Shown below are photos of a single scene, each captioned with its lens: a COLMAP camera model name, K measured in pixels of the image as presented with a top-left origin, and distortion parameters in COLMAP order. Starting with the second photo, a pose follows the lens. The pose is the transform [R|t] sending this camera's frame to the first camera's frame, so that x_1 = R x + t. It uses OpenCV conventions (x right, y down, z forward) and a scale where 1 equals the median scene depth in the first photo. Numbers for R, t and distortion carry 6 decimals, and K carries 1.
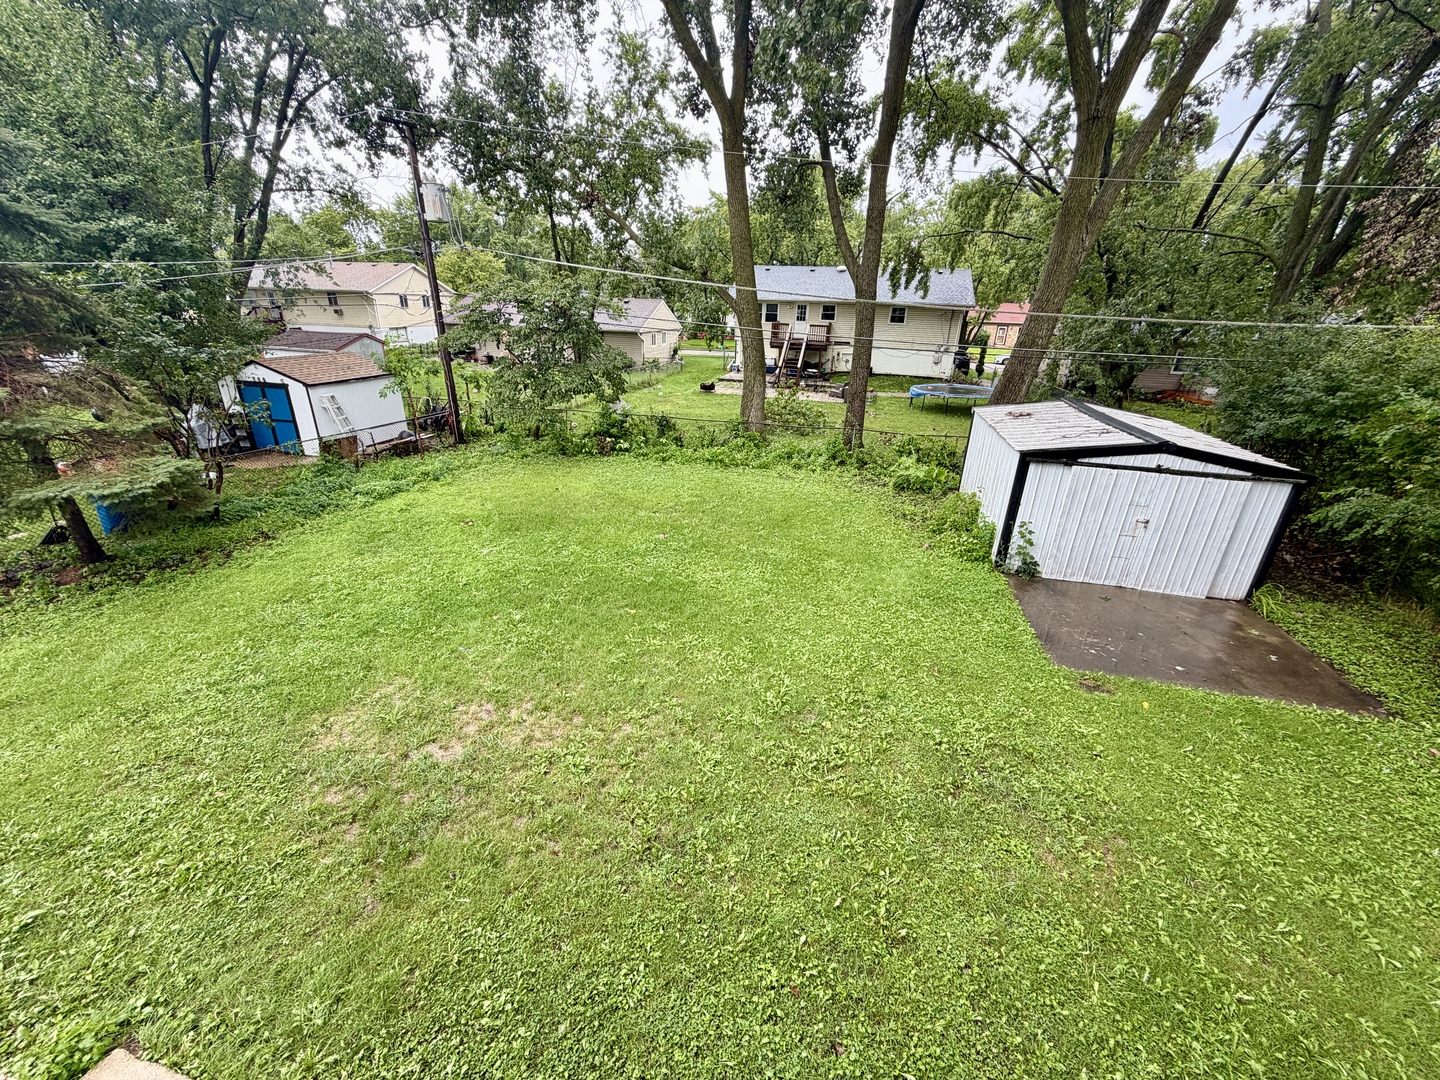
lens RADIAL K [[578.3, 0, 717.5], [0, 578.3, 535.4], [0, 0, 1]] dist [0.015067, -0.000400]
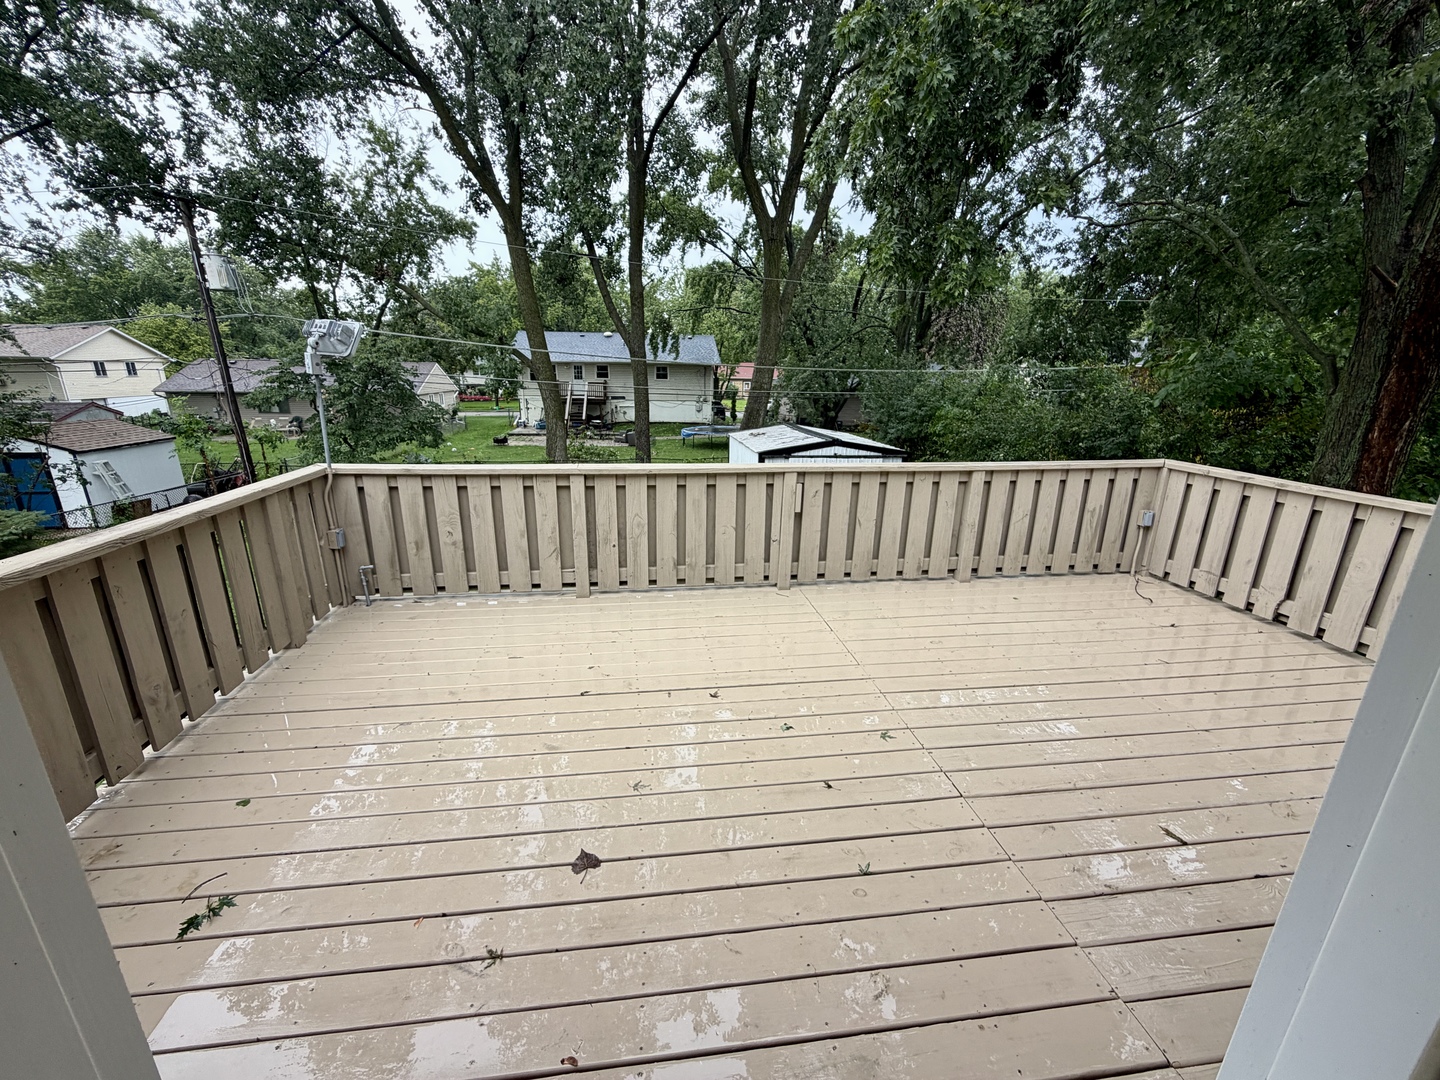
lens RADIAL K [[578.3, 0, 718.2], [0, 578.3, 543.2], [0, 0, 1]] dist [0.015067, -0.000400]
pose [[0.927599, -0.126133, 0.351640, -0.051877], [0.155321, 0.986278, -0.055950, 0.059566], [-0.339758, 0.106516, 0.934462, -0.132654]]
